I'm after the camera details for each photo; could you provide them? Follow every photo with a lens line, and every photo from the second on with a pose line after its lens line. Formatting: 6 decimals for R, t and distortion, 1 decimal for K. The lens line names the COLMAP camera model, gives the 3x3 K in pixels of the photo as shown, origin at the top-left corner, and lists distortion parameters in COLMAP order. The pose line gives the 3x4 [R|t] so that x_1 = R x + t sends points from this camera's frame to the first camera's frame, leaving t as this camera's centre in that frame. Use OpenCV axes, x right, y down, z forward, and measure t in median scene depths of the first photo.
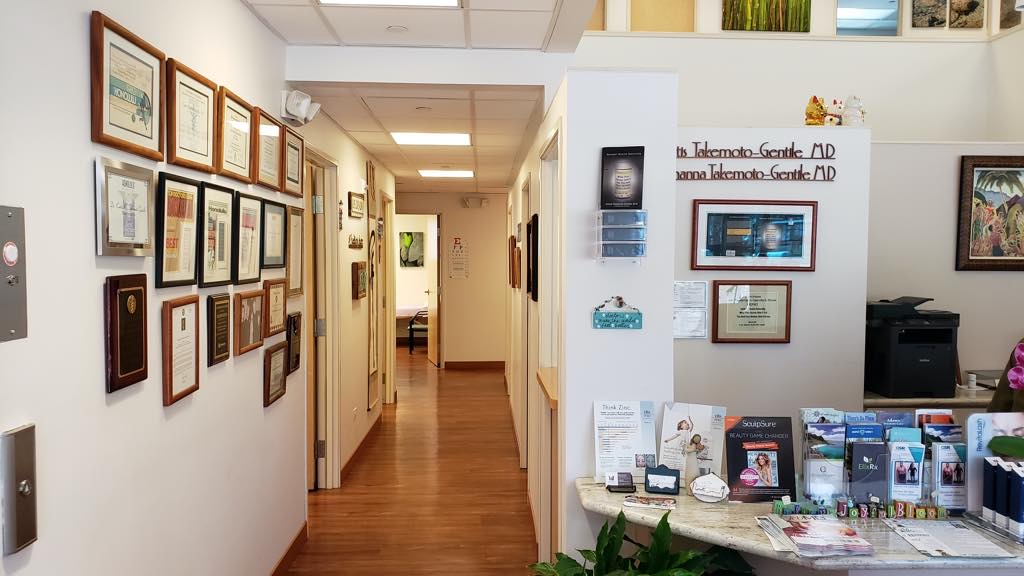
lens RADIAL K [[805.2, 0, 518.7], [0, 805.2, 285.7], [0, 0, 1]] dist [0.020284, 0.008092]
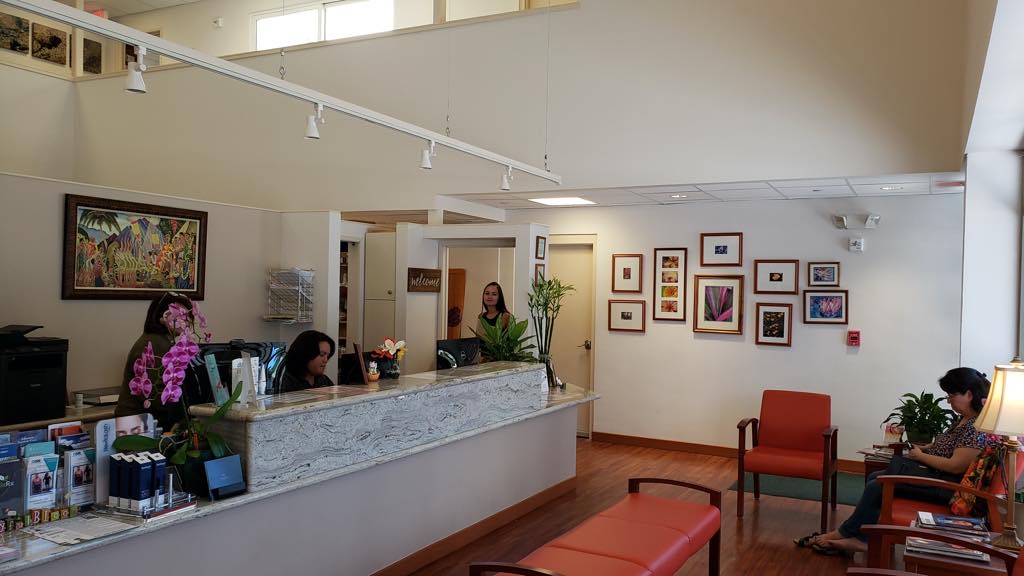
lens RADIAL K [[805.2, 0, 518.7], [0, 805.2, 285.7], [0, 0, 1]] dist [0.020284, 0.008092]
pose [[0.510890, 0.015587, 0.859505, -0.148398], [0.014273, 0.999544, -0.026611, 0.000050], [-0.859528, 0.025863, 0.510434, -0.136493]]
